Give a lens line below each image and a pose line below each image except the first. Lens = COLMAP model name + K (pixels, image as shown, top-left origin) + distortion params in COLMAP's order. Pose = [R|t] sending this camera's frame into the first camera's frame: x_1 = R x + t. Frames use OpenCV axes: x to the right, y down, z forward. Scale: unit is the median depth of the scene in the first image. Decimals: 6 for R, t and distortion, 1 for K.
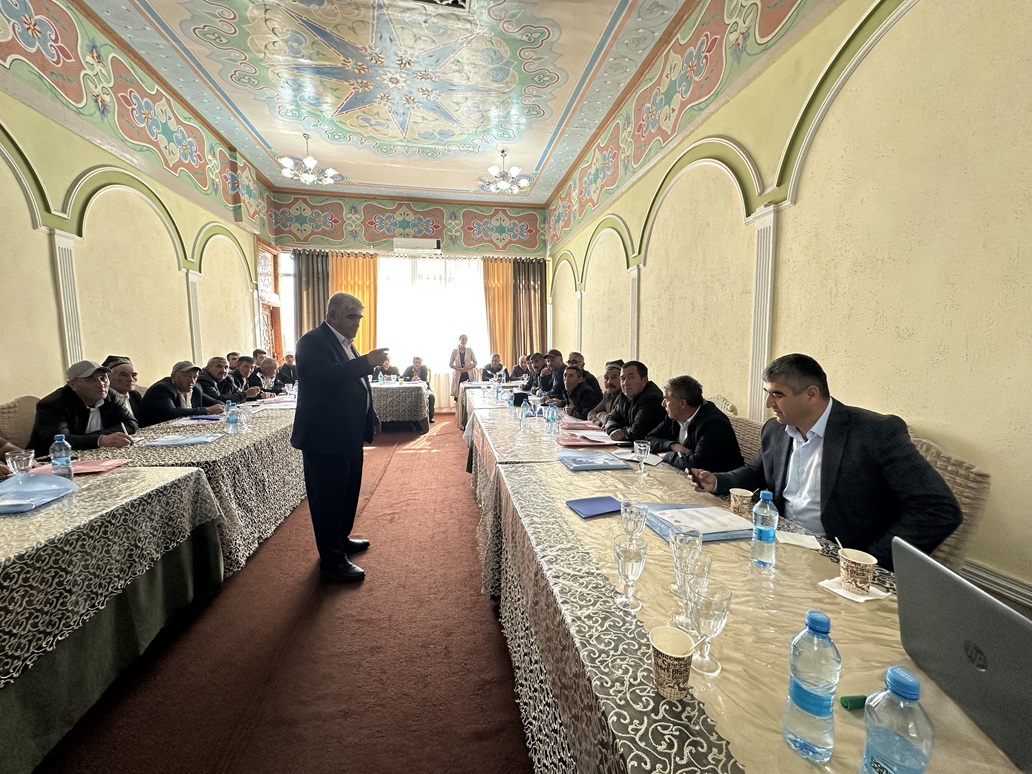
lens RADIAL K [[413.0, 0, 516.0], [0, 413.0, 387.0], [0, 0, 1]] dist [-0.000074, 0.000242]
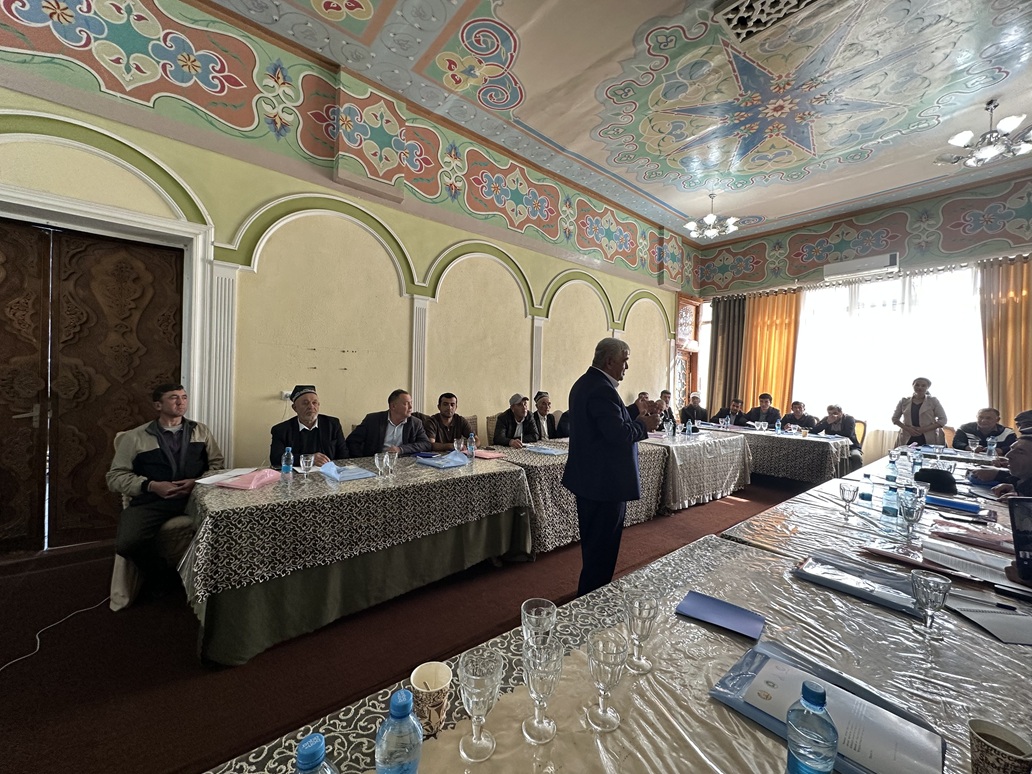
lens RADIAL K [[413.0, 0, 516.0], [0, 413.0, 387.0], [0, 0, 1]] dist [-0.000074, 0.000242]
pose [[0.492384, 0.023250, -0.870067, 0.180054], [-0.110134, 0.993272, -0.035785, -0.013512], [0.863382, 0.113444, 0.491632, 0.075883]]
